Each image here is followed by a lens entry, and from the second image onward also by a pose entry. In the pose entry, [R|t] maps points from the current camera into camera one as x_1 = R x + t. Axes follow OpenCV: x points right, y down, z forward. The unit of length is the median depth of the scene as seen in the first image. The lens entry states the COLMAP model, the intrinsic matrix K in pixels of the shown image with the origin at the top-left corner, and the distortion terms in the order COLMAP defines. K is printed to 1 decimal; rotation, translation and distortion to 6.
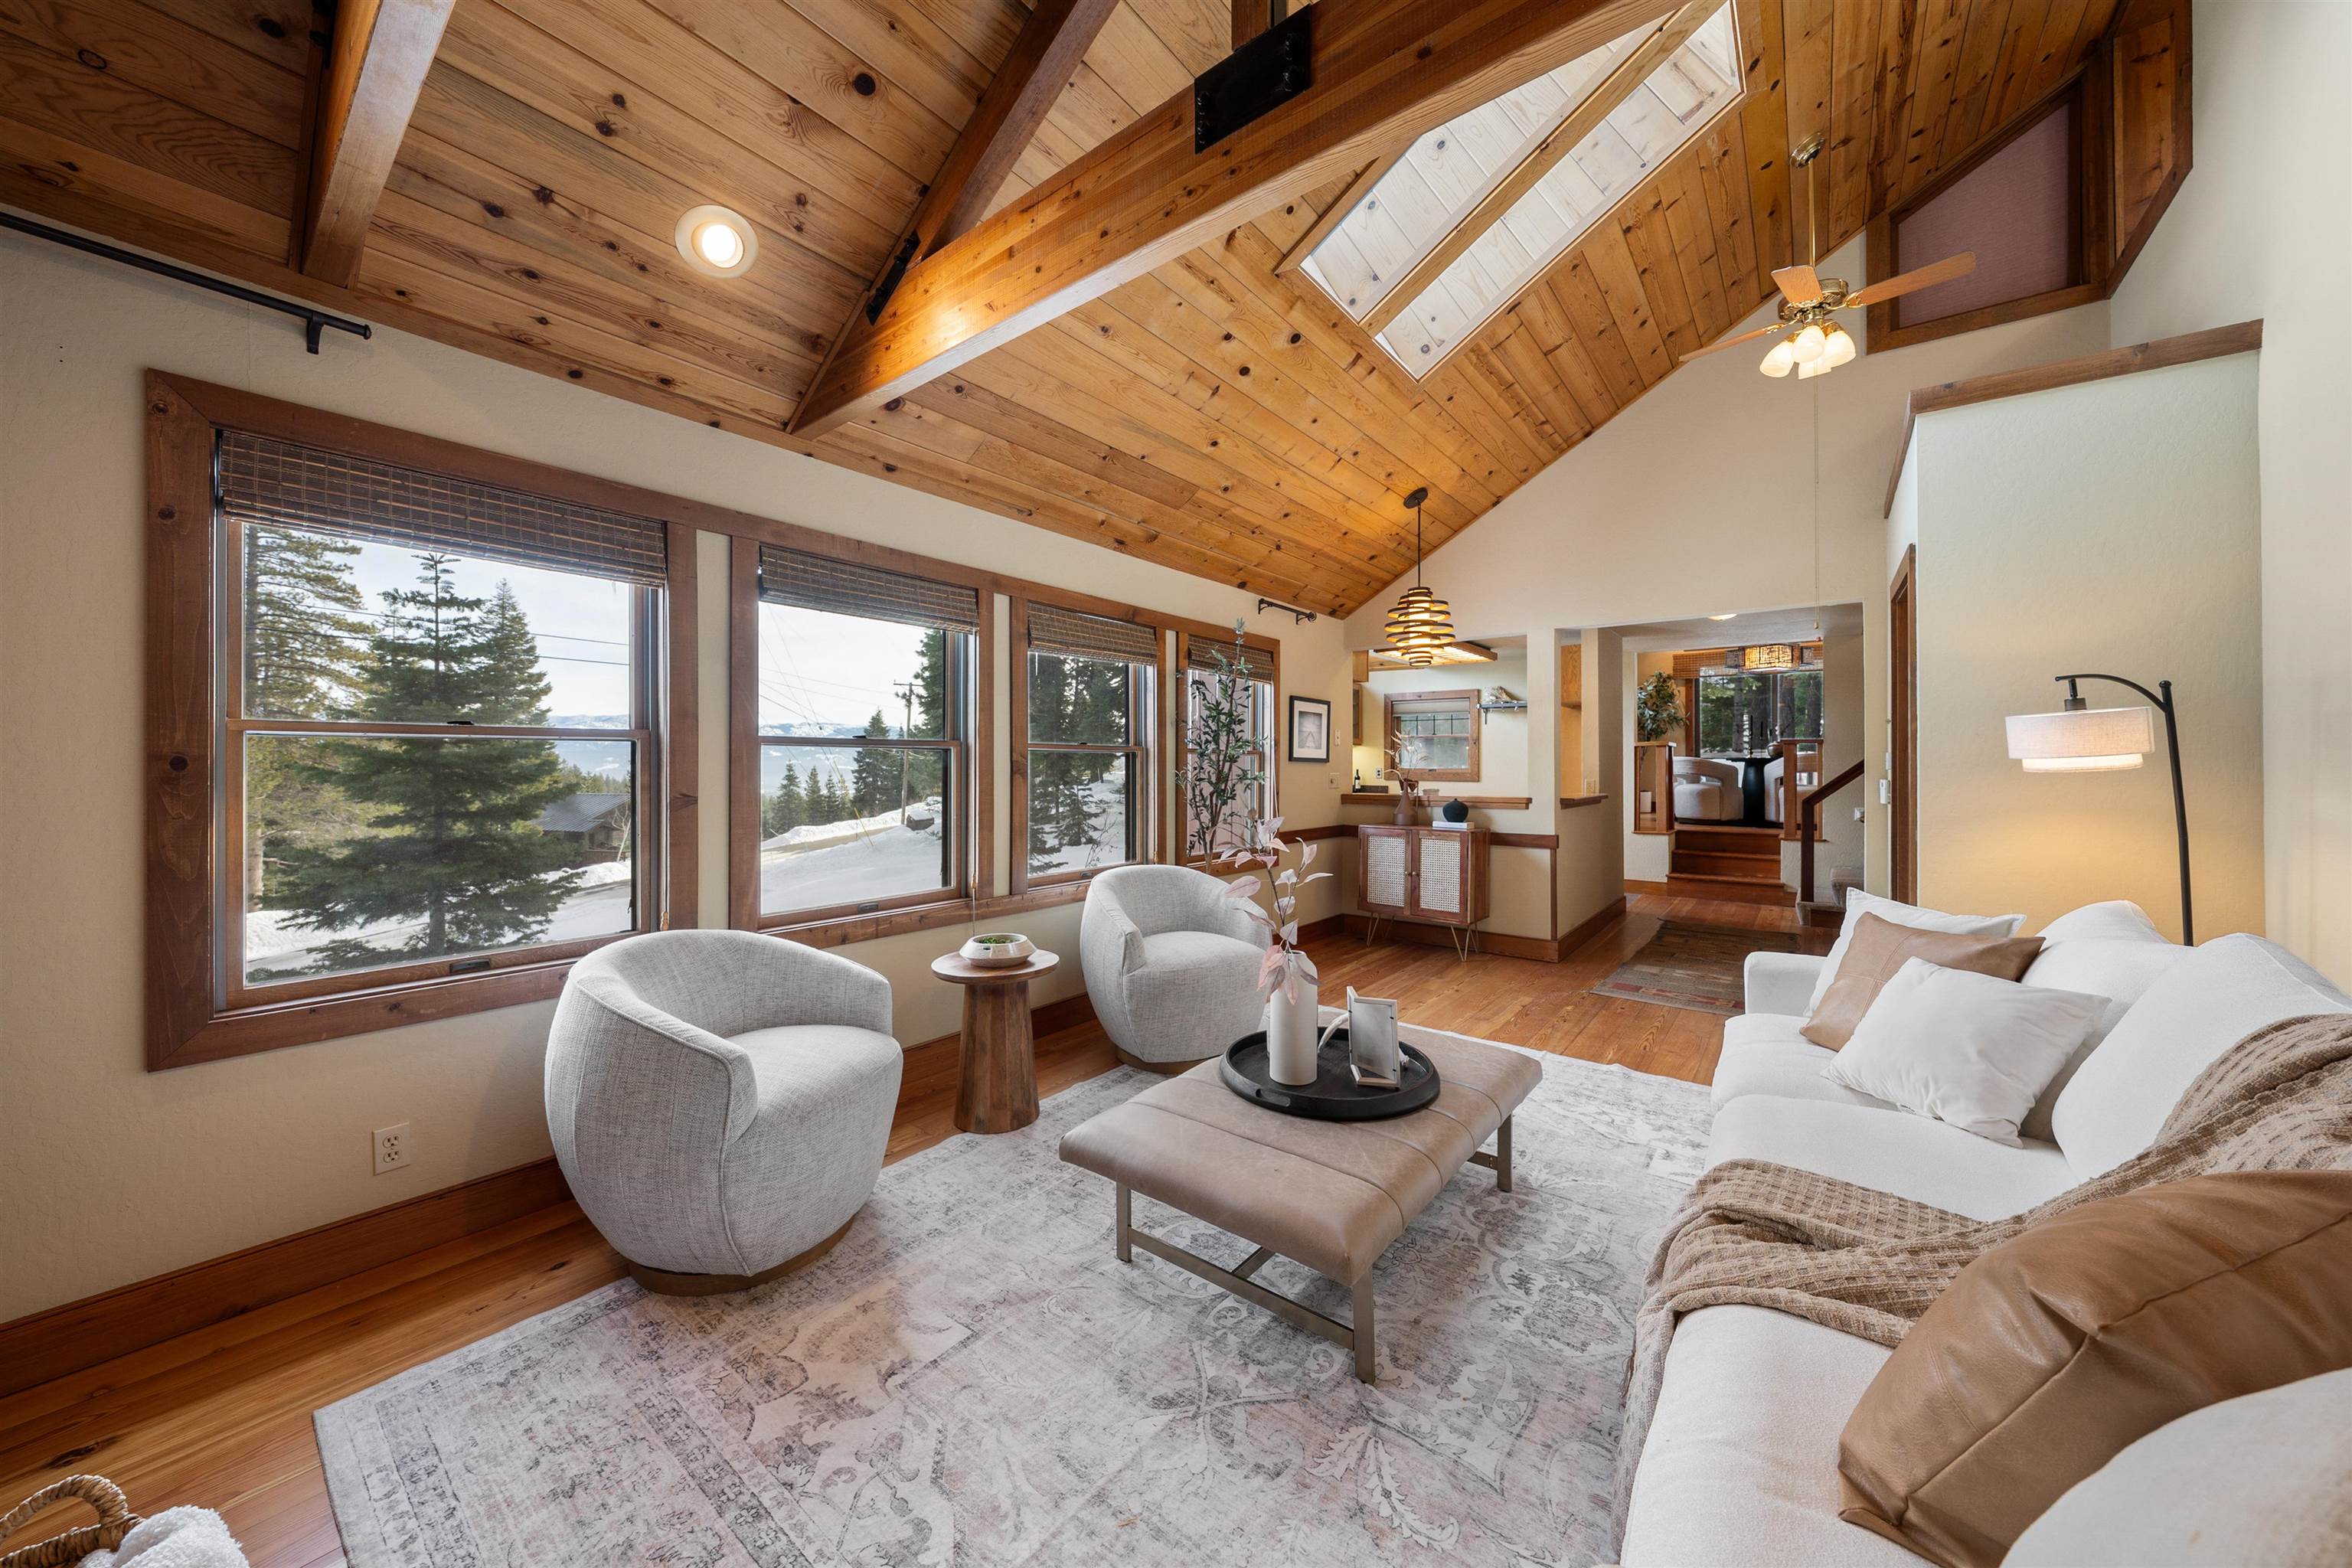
lens RADIAL K [[795.0, 0, 1187.0], [0, 795.0, 774.2], [0, 0, 1]] dist [-0.009007, -0.000126]
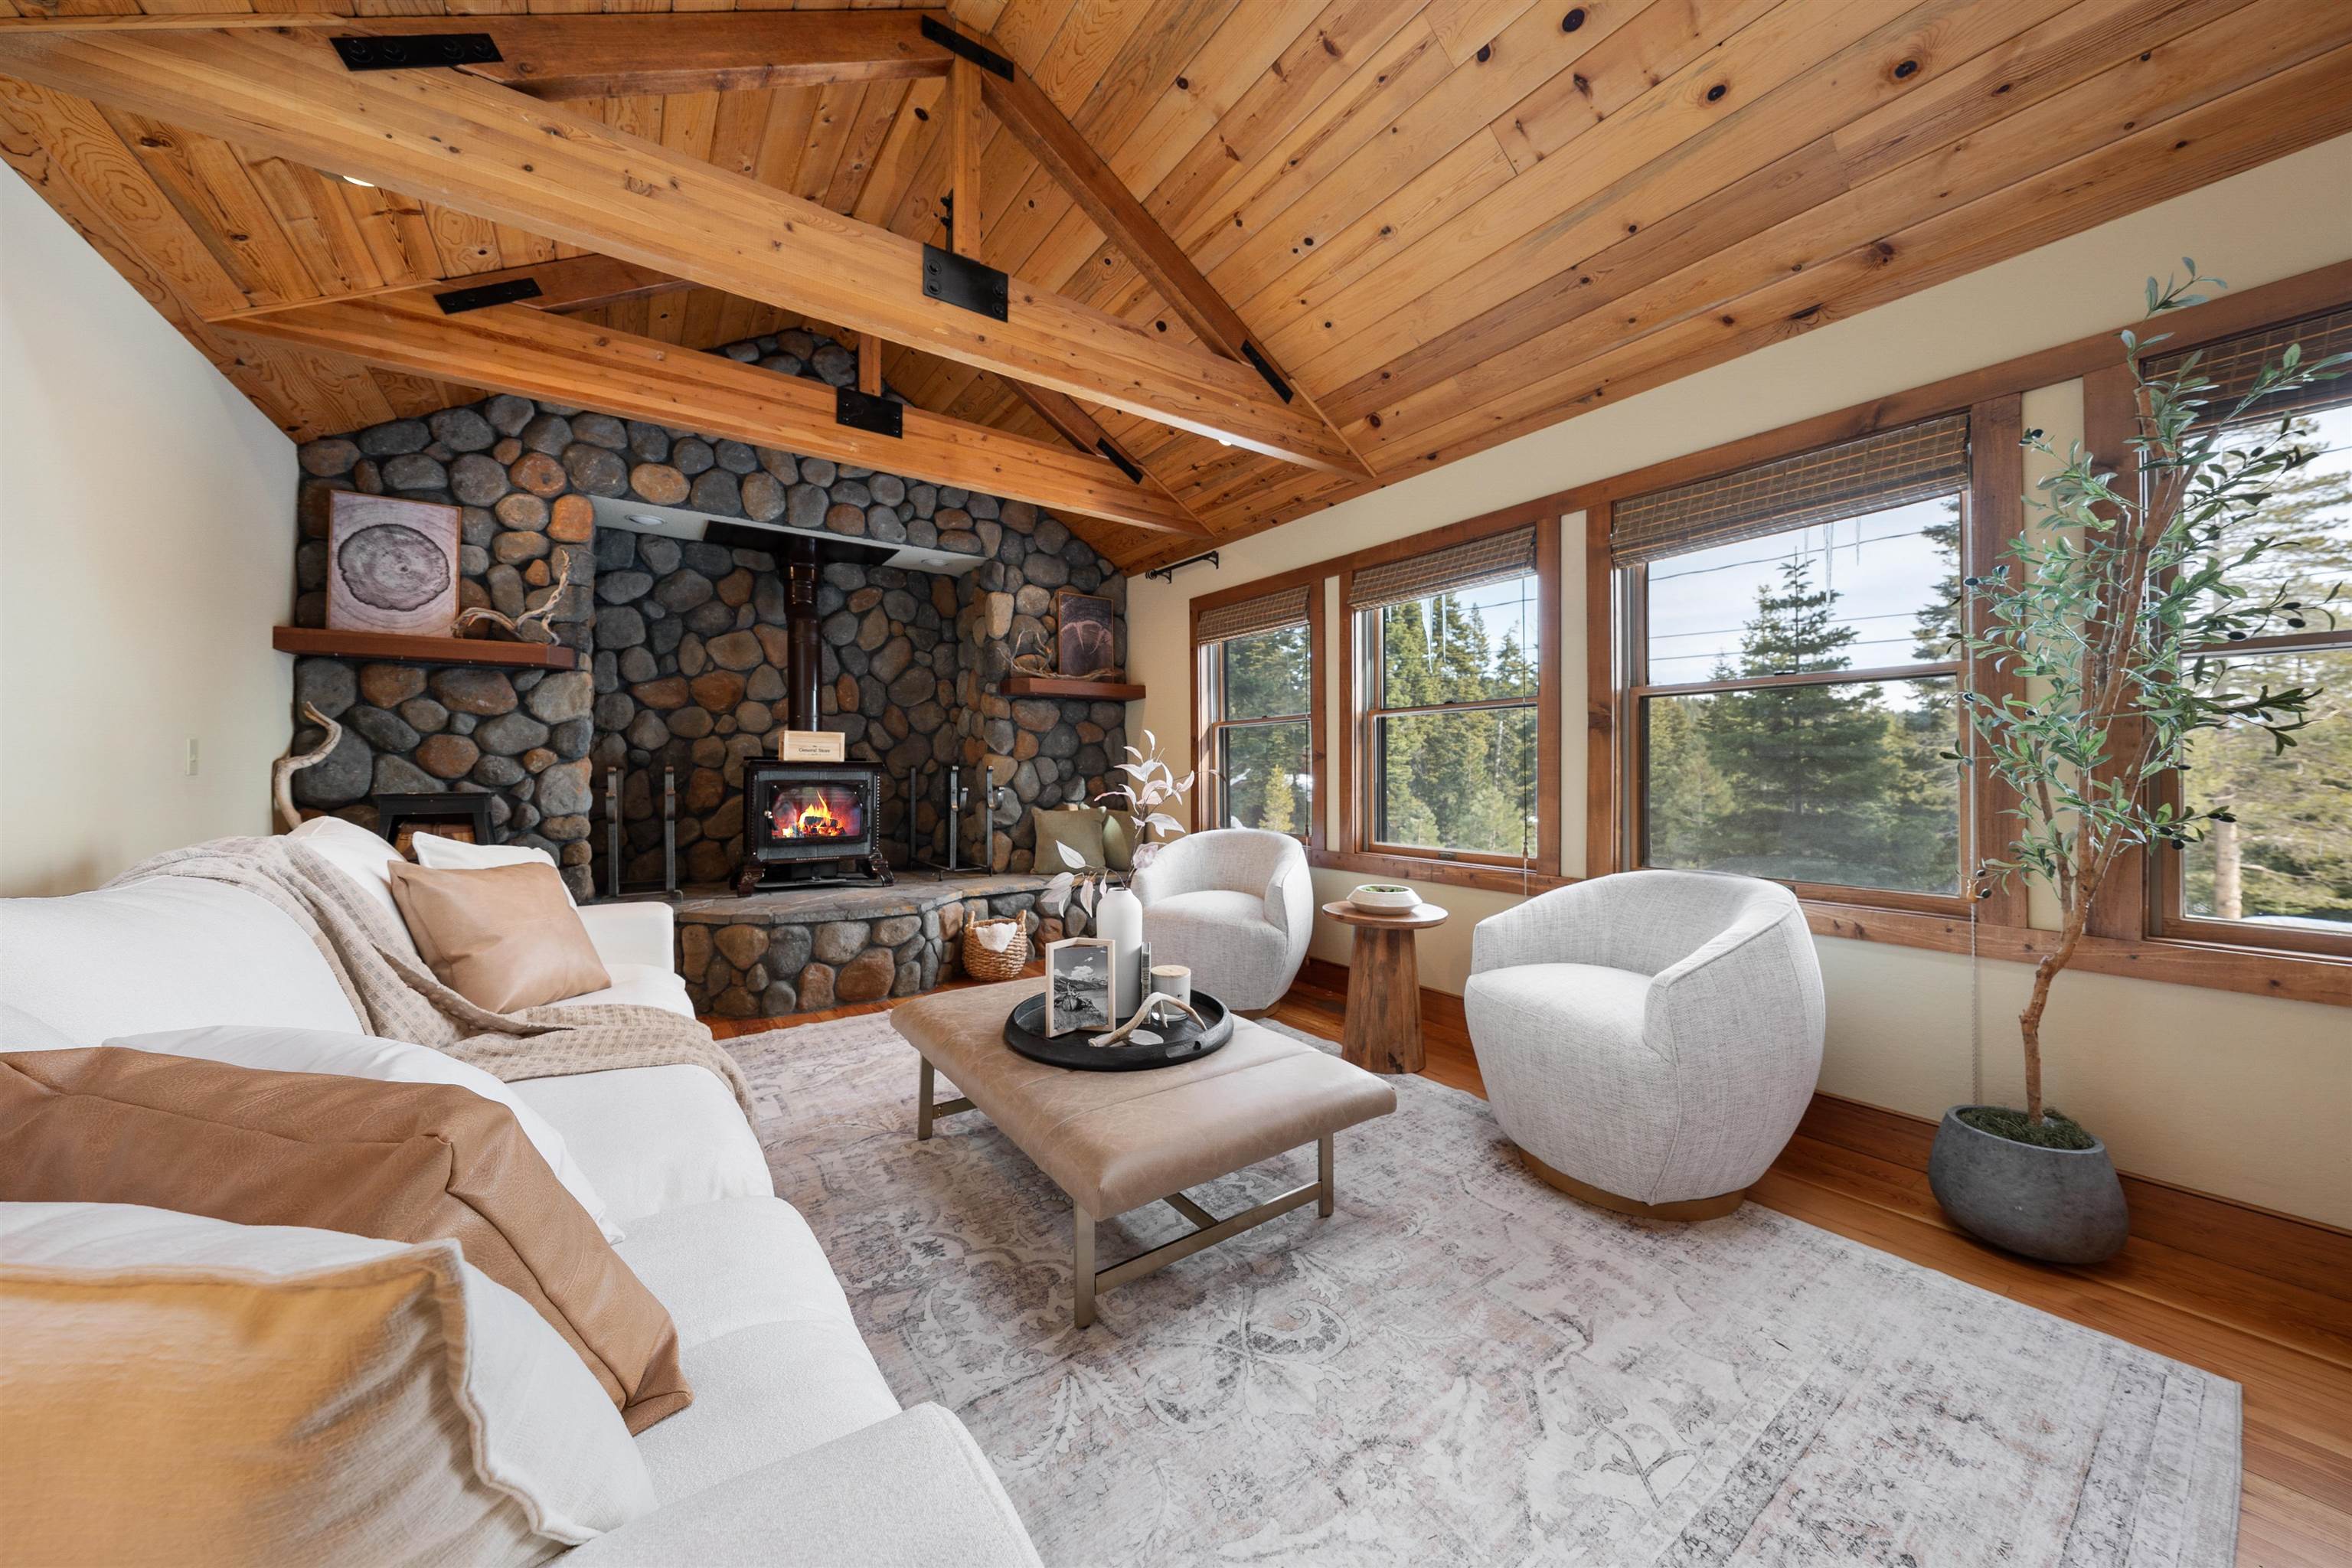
lens RADIAL K [[795.0, 0, 1181.9], [0, 795.0, 769.7], [0, 0, 1]] dist [-0.009007, -0.000126]
pose [[-0.275022, -0.002221, -0.961435, 1.201752], [-0.004259, 0.999990, -0.001092, 0.079247], [0.961428, 0.003795, -0.275029, 1.495264]]
